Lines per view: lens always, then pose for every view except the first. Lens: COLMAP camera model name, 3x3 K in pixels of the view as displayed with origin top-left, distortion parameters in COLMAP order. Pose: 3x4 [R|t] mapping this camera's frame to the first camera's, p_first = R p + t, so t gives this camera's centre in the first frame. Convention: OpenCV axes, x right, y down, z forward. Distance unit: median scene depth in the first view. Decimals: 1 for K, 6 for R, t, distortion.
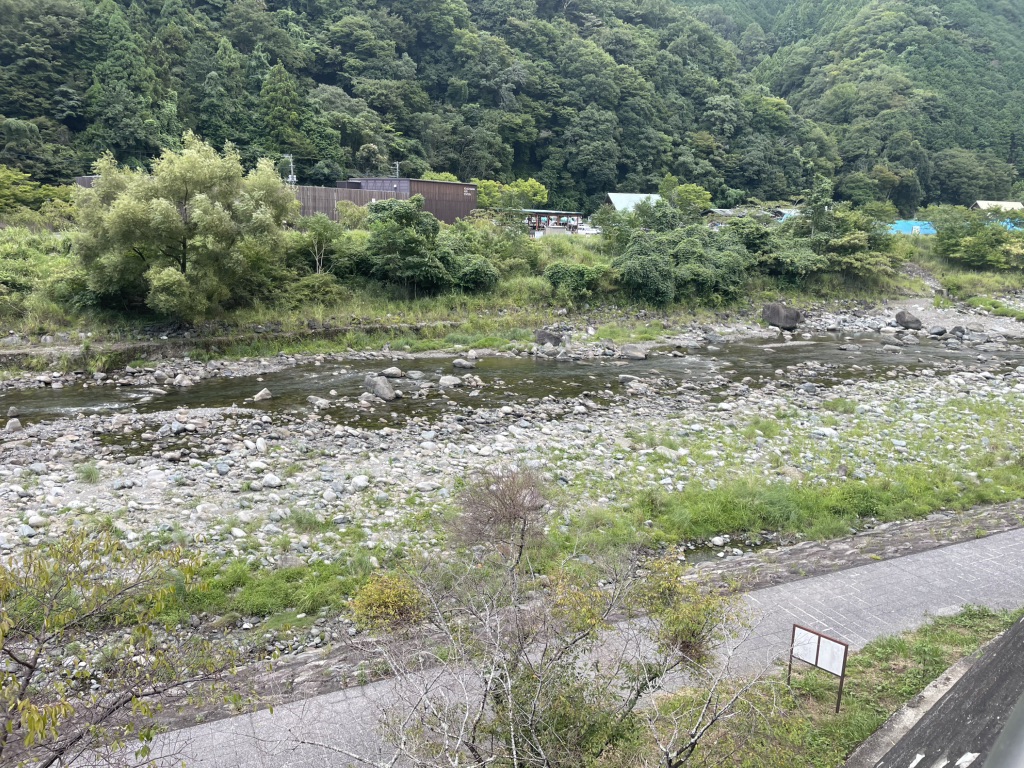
lens RADIAL K [[764.1, 0, 512.0], [0, 764.1, 384.0], [0, 0, 1]] dist [0.083150, -0.099065]
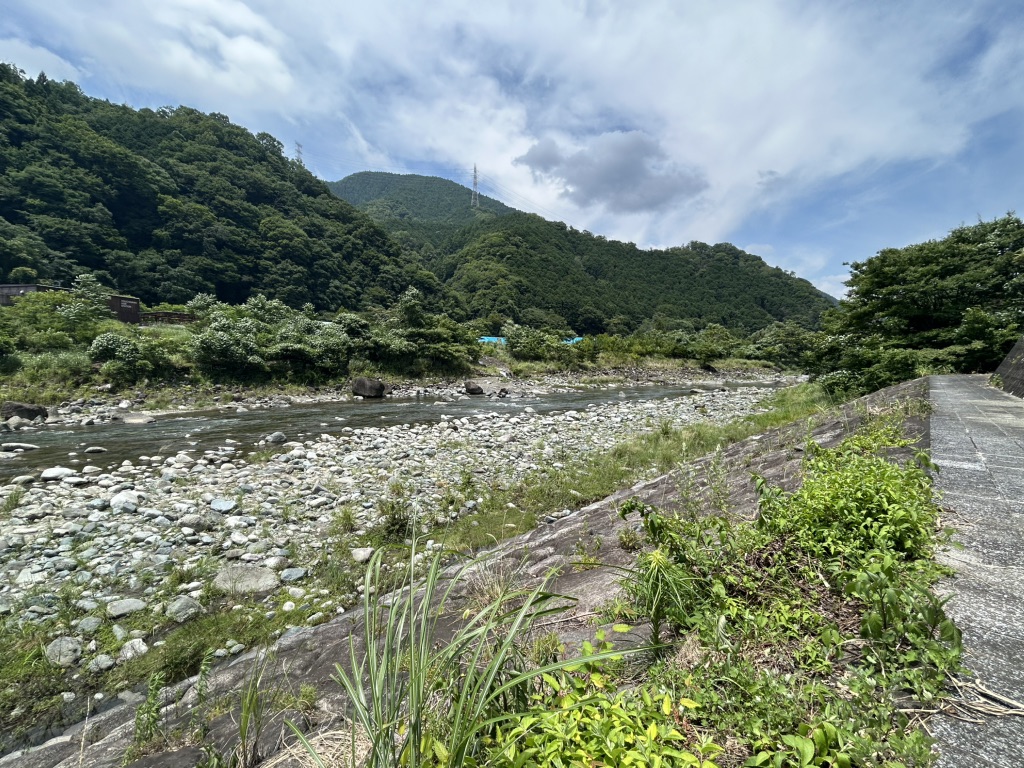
lens RADIAL K [[468.8, 0, 512.0], [0, 468.8, 384.0], [0, 0, 1]] dist [-0.014039, 0.007112]
pose [[0.913743, -0.037650, 0.404544, 0.125384], [0.104596, 0.983935, -0.144677, 0.014631], [-0.392597, 0.174511, 0.903002, 0.134076]]
